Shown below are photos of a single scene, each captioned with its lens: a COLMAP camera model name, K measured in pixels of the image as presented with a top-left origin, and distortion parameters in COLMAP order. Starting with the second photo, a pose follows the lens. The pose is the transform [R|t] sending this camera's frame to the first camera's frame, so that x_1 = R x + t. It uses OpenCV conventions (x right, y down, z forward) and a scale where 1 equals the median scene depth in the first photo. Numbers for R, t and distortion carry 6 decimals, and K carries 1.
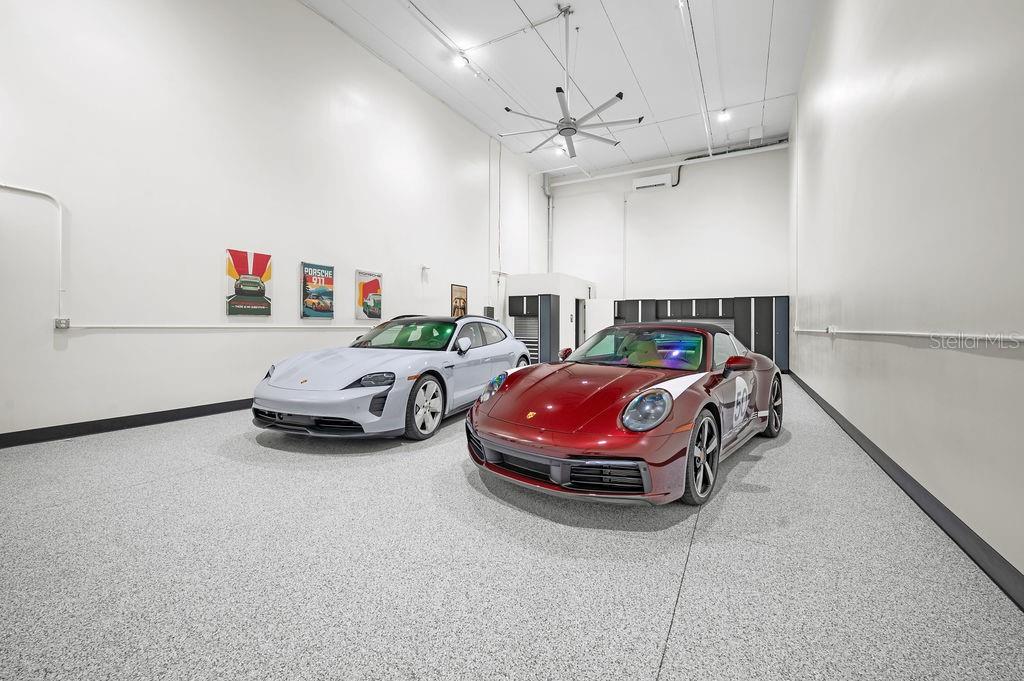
lens RADIAL K [[421.0, 0, 511.9], [0, 421.0, 327.3], [0, 0, 1]] dist [-0.000995, -0.000053]
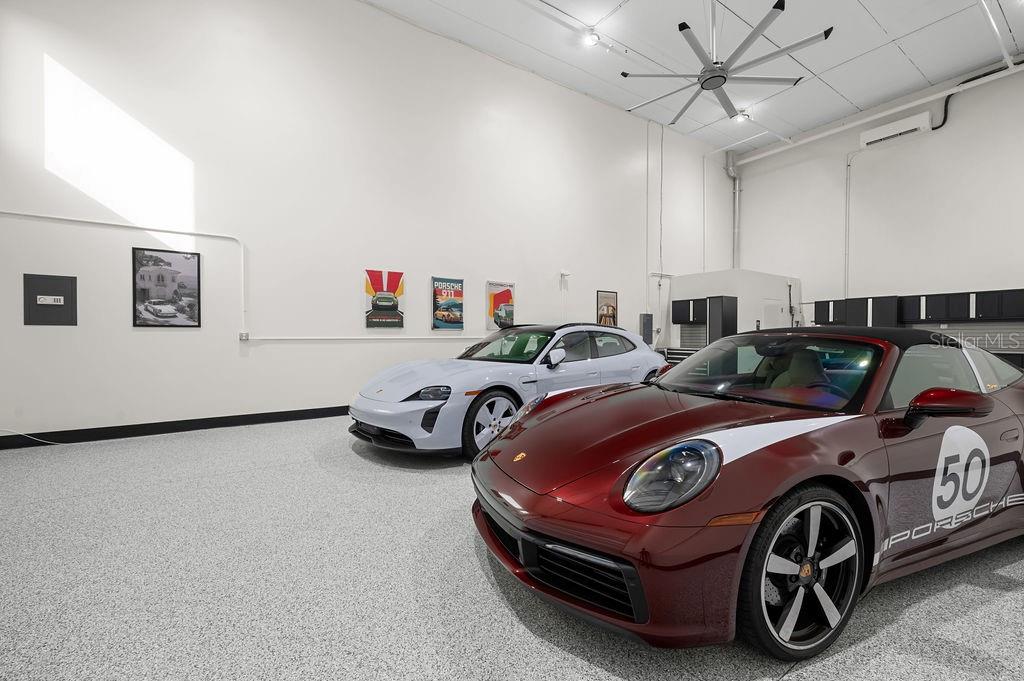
lens RADIAL K [[415.4, 0, 510.3], [0, 415.4, 342.4], [0, 0, 1]] dist [-0.000164, -0.000302]
pose [[0.887988, -0.000568, -0.459867, 0.155520], [0.005932, 0.999930, 0.010219, 0.001043], [0.459829, -0.011802, 0.887929, 0.152245]]
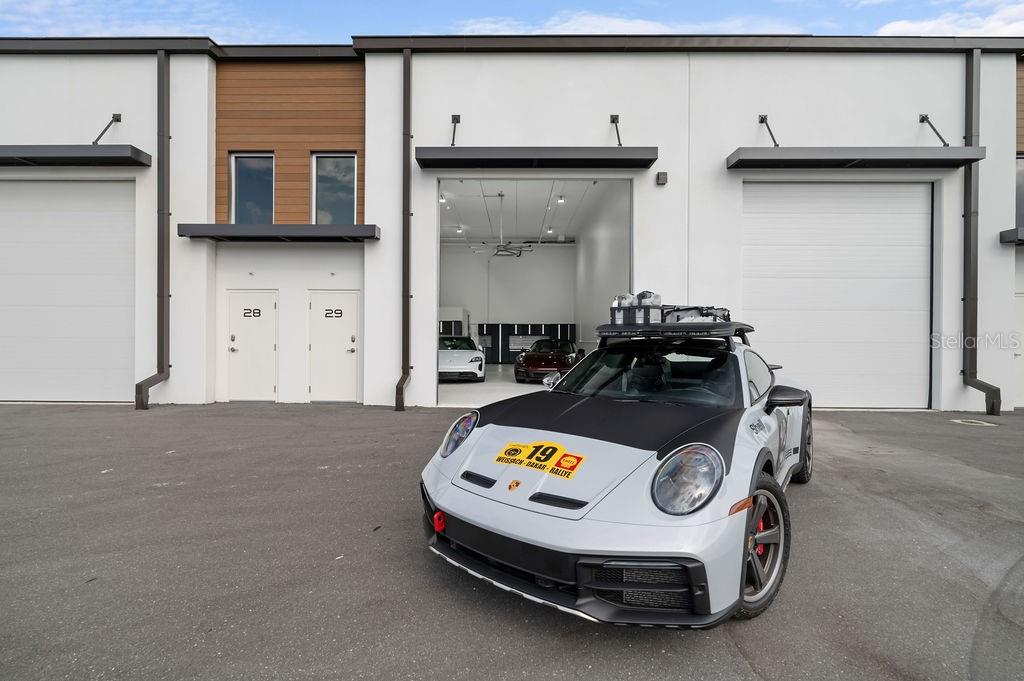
lens RADIAL K [[444.2, 0, 512.8], [0, 444.2, 344.2], [0, 0, 1]] dist [-0.000052, -0.000037]
pose [[0.875818, -0.005501, 0.482610, -0.928889], [0.001228, 0.999957, 0.009168, -0.002737], [-0.482640, -0.007437, 0.875787, -1.038255]]
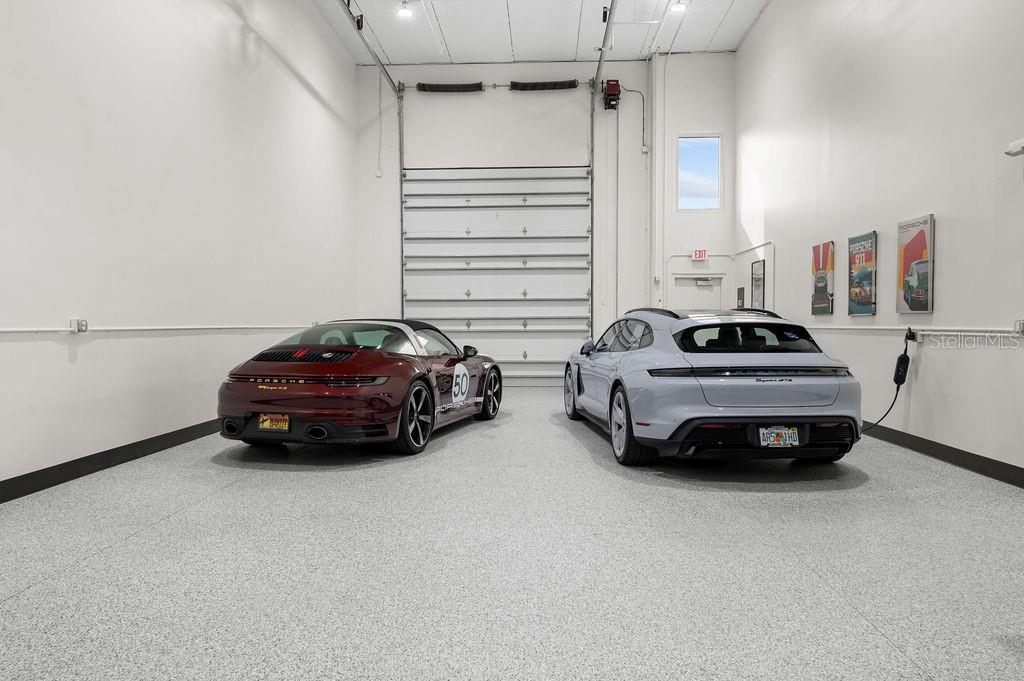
lens RADIAL K [[687.1, 0, 513.2], [0, 687.1, 336.4], [0, 0, 1]] dist [-0.001453, -0.001160]
pose [[-0.894467, -0.001024, -0.447133, 0.533537], [-0.009844, 0.999800, 0.017403, -0.000951], [0.447026, 0.019967, -0.894298, 1.753517]]
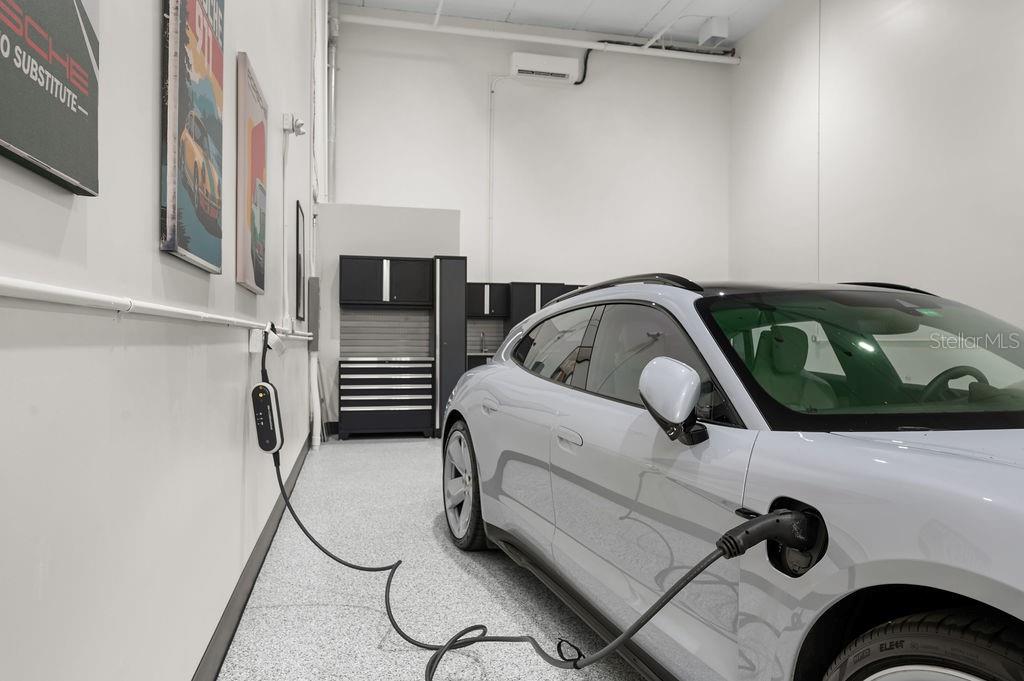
lens RADIAL K [[687.1, 0, 513.2], [0, 687.1, 336.4], [0, 0, 1]] dist [-0.001453, -0.001160]
pose [[0.738870, -0.000961, 0.673847, -0.557182], [0.004953, 0.999980, -0.004005, 0.008449], [-0.673830, 0.006297, 0.738860, 0.726009]]
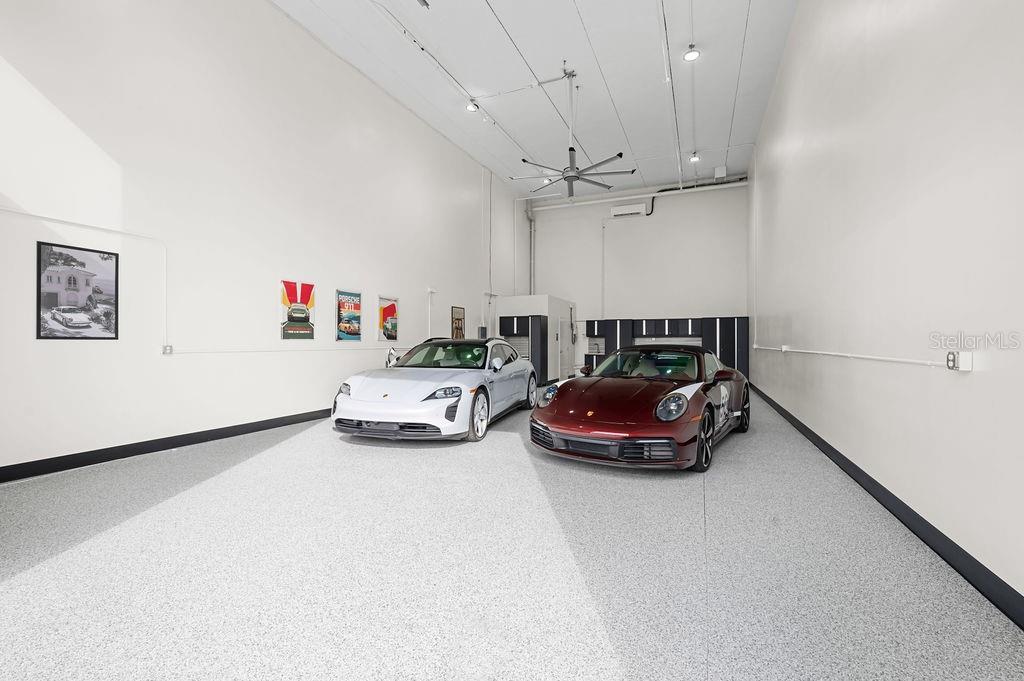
lens RADIAL K [[444.2, 0, 512.8], [0, 444.2, 344.2], [0, 0, 1]] dist [-0.000052, -0.000037]
pose [[0.994576, -0.006096, 0.103837, -0.157658], [0.005817, 0.999979, 0.002985, -0.013698], [-0.103853, -0.002365, 0.994590, -0.198845]]
